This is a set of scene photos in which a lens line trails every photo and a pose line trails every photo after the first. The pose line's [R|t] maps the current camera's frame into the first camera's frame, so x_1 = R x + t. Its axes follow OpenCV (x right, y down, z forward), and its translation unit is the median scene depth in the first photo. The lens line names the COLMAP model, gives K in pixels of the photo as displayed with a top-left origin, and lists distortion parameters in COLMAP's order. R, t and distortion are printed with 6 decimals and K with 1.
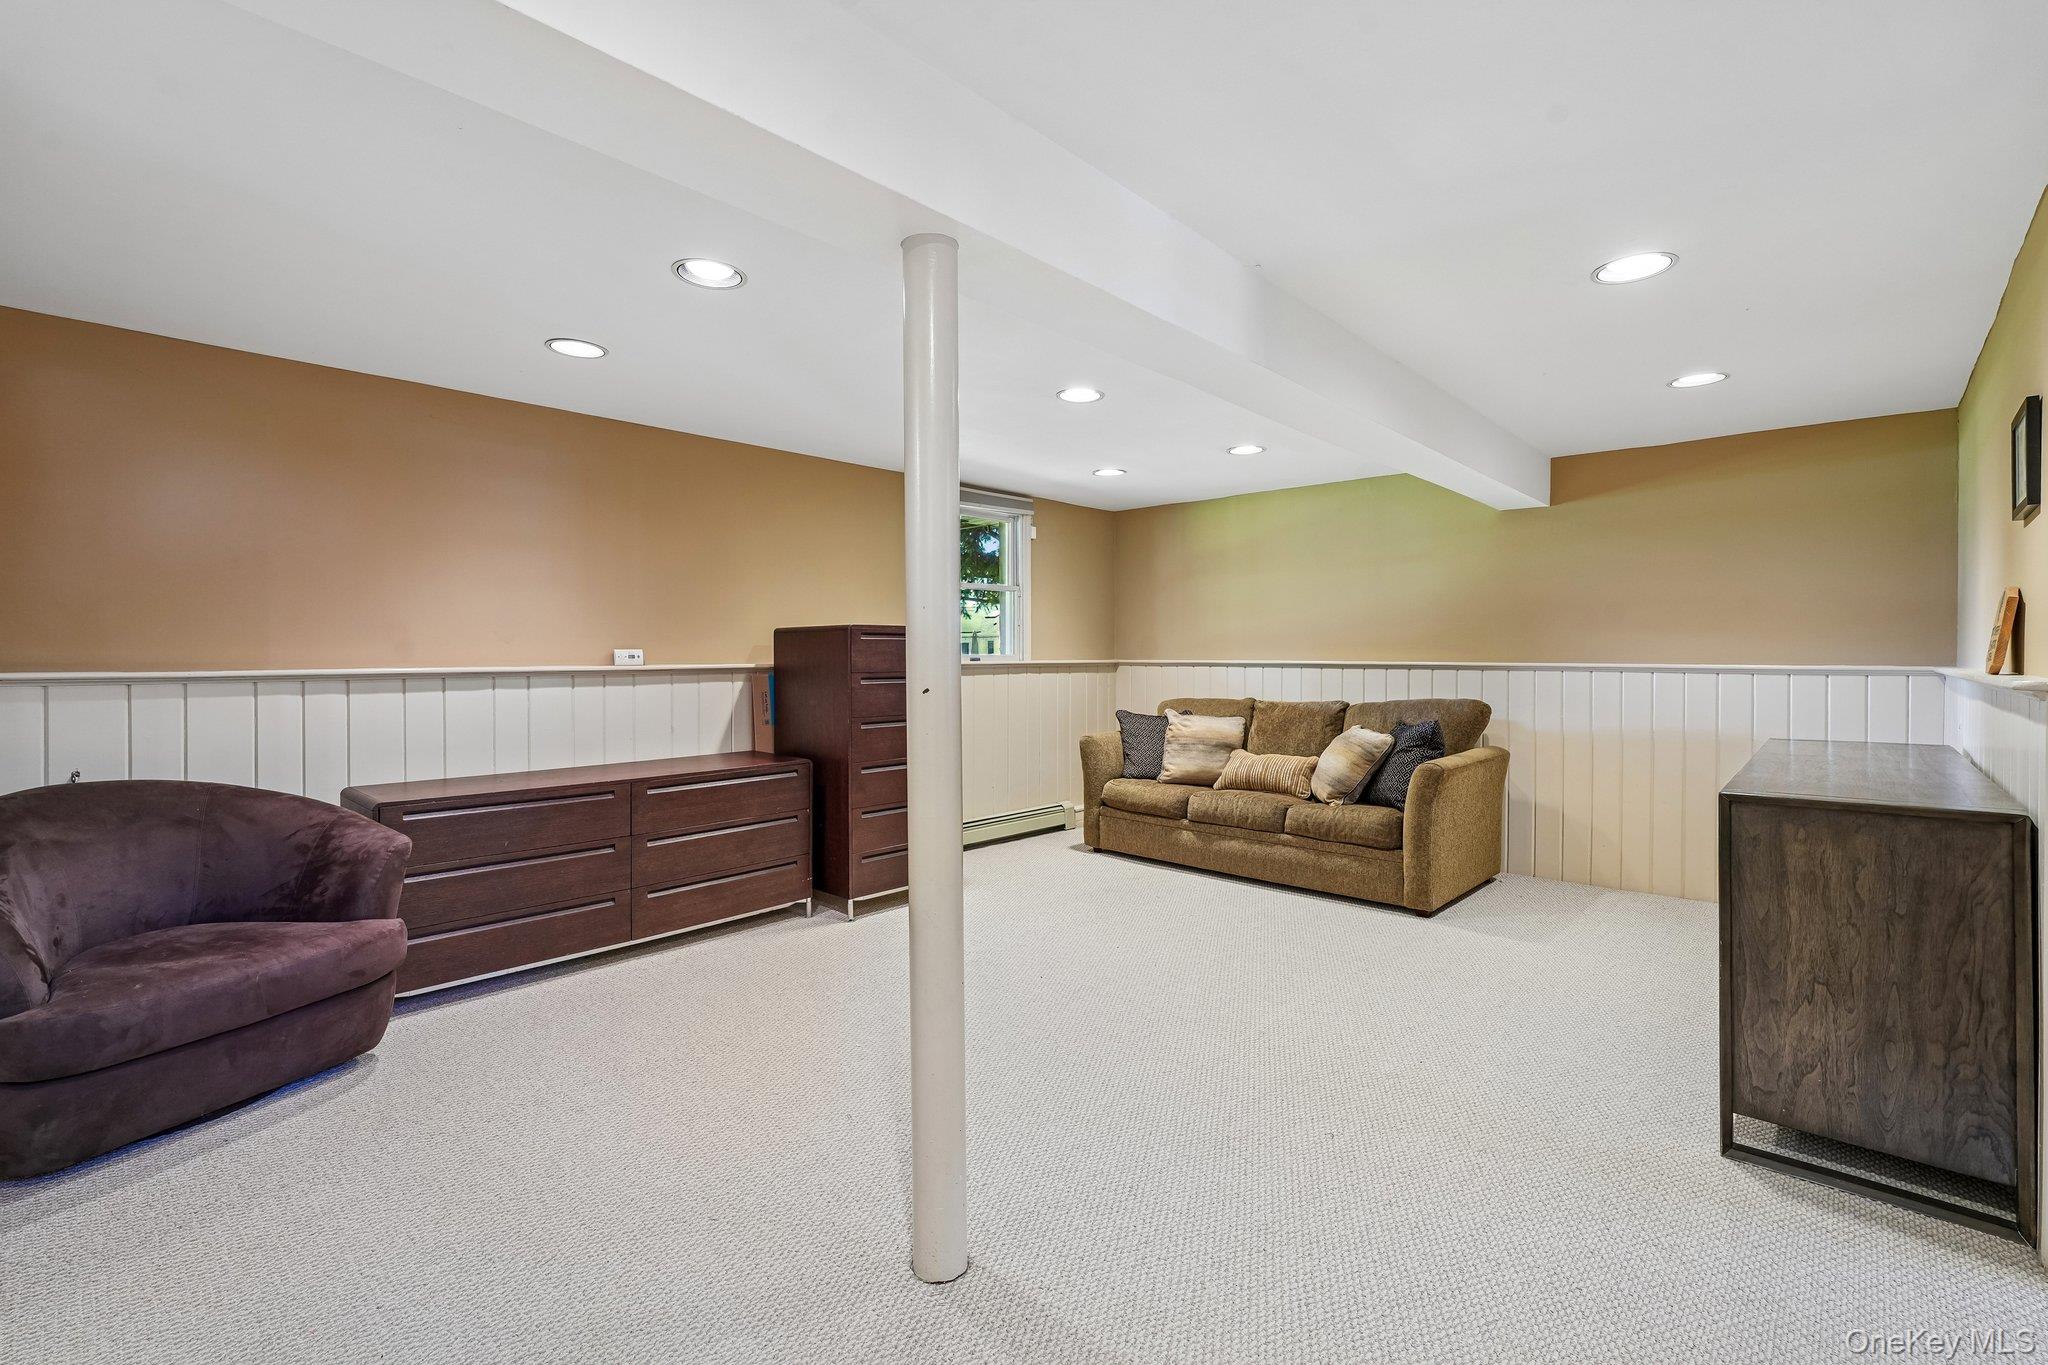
lens RADIAL K [[908.8, 0, 1021.6], [0, 908.8, 684.9], [0, 0, 1]] dist [-0.002711, 0.001100]
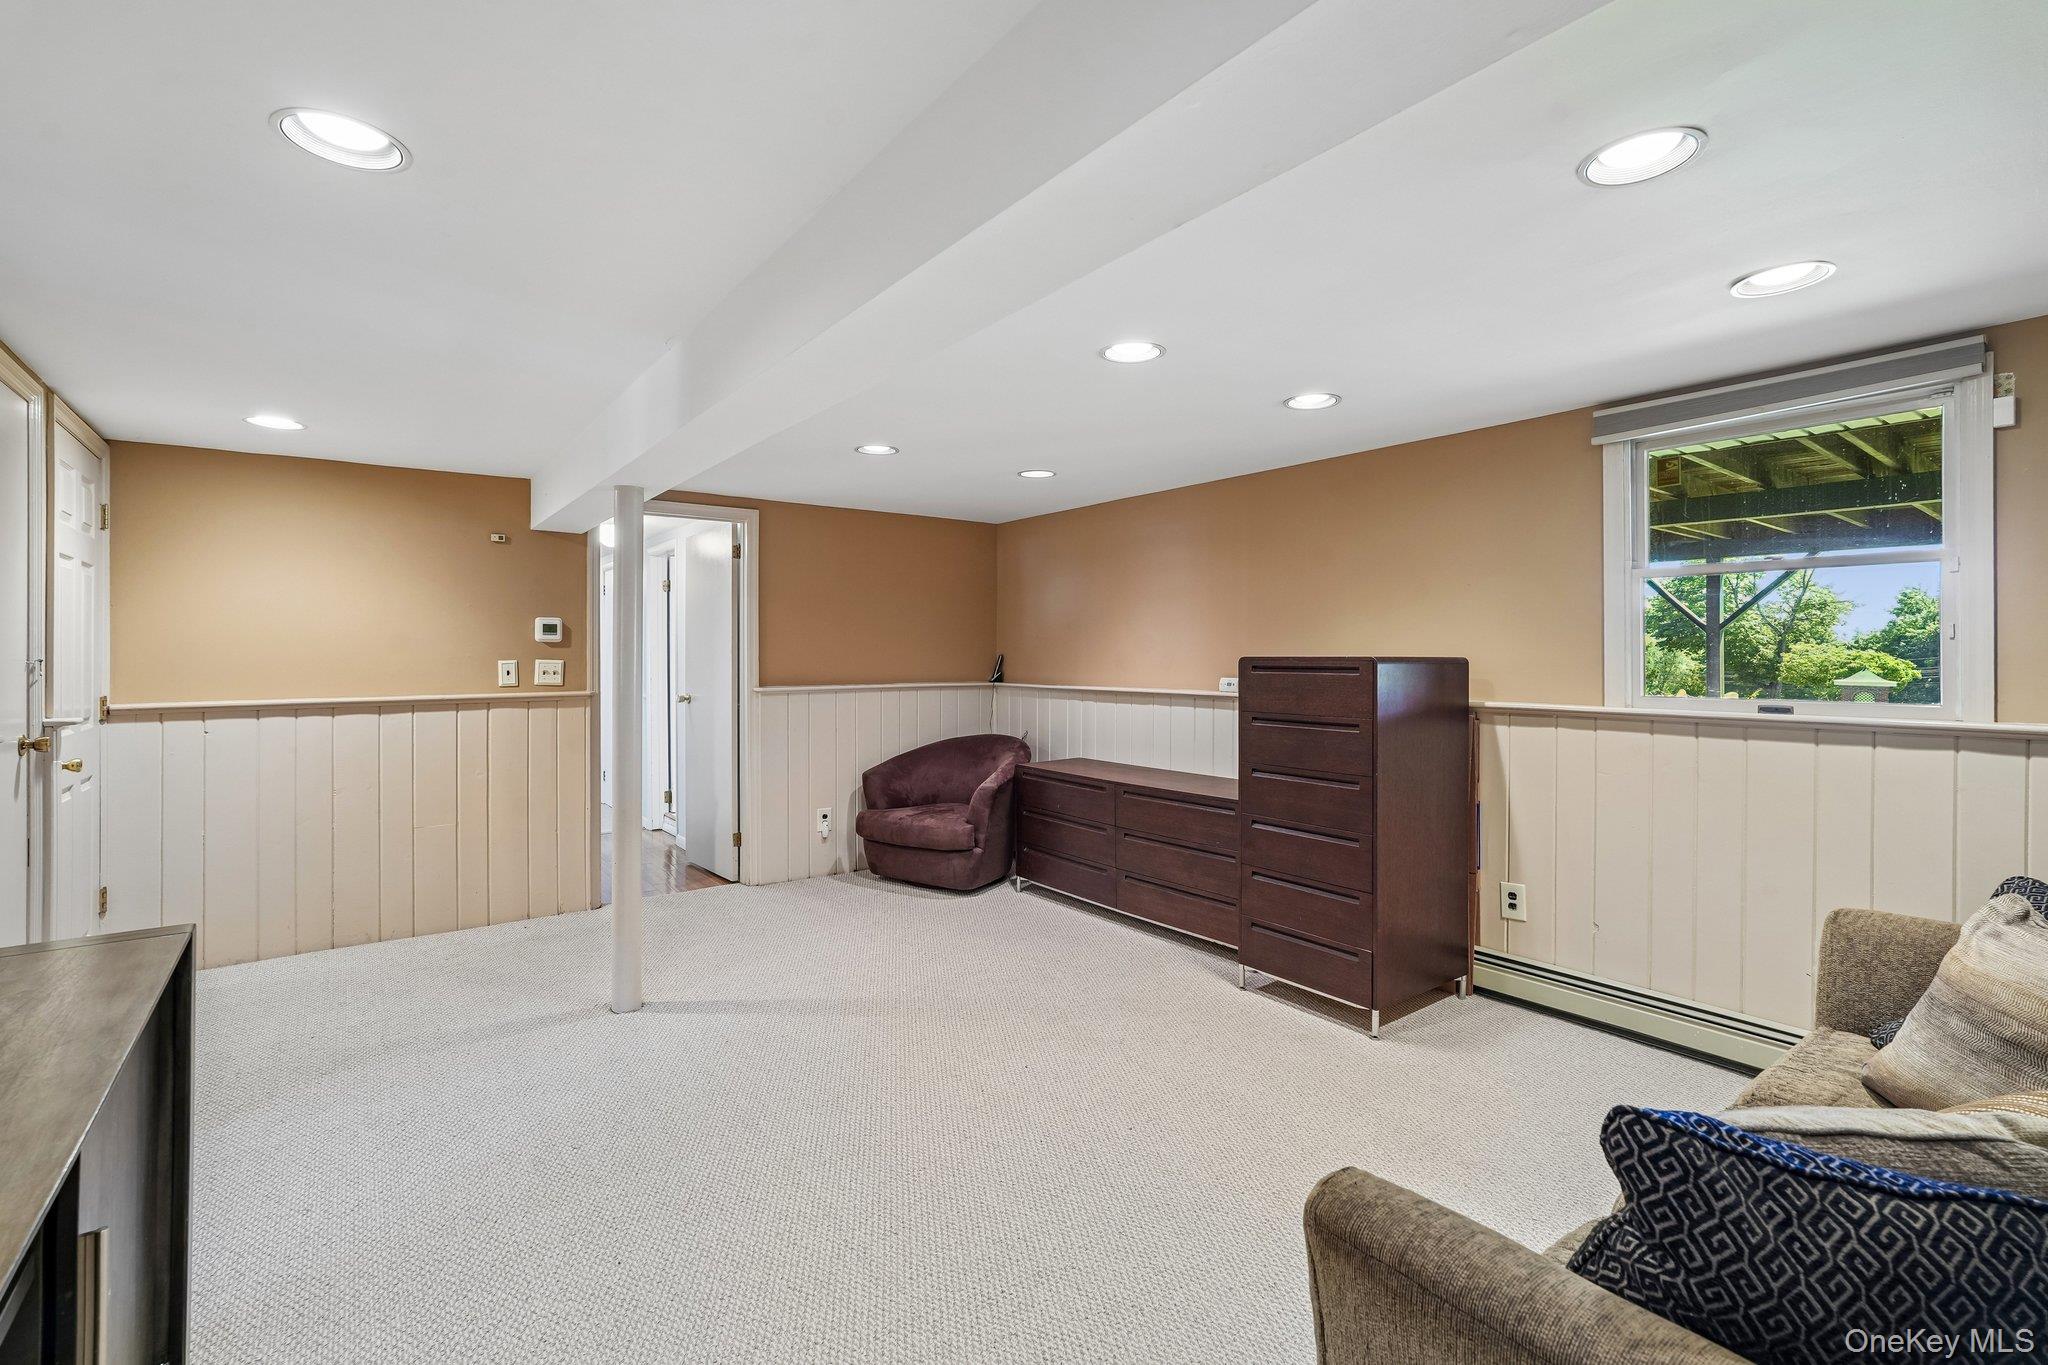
lens RADIAL K [[908.8, 0, 1025.1], [0, 908.8, 660.5], [0, 0, 1]] dist [-0.002711, 0.001100]
pose [[-0.194566, -0.018241, -0.980720, 0.750887], [-0.066293, 0.997786, -0.005407, -0.039654], [0.978647, 0.063963, -0.195345, 1.005358]]
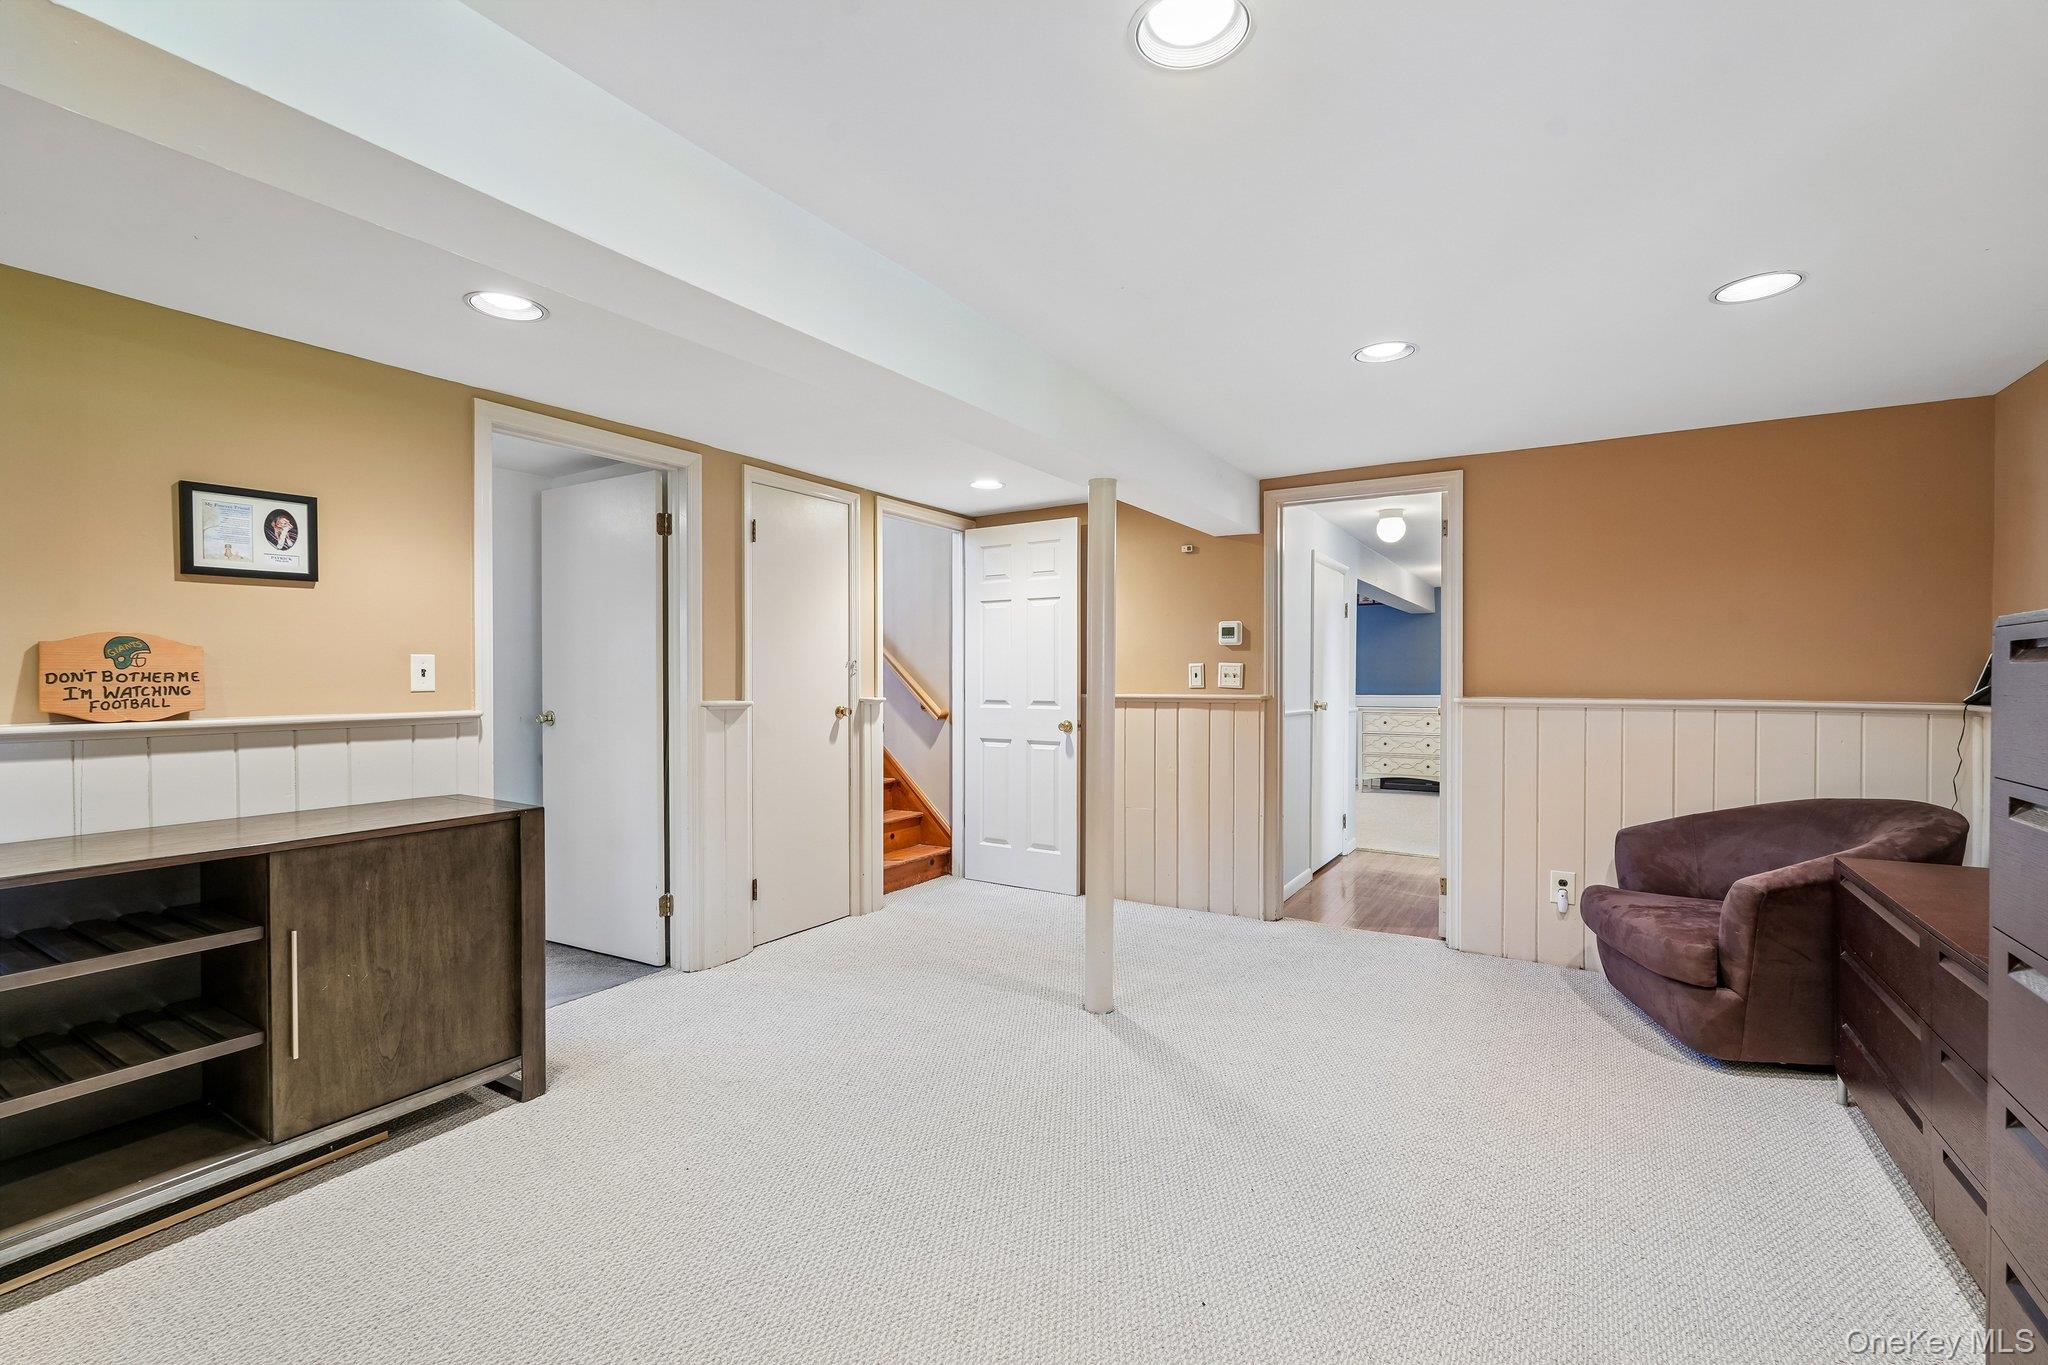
lens RADIAL K [[908.8, 0, 1030.6], [0, 908.8, 680.3], [0, 0, 1]] dist [-0.002711, 0.001100]
pose [[-0.982187, -0.022251, -0.186583, 0.225931], [-0.035504, 0.997054, 0.067993, -0.053748], [0.184521, 0.073406, -0.980084, 1.278363]]
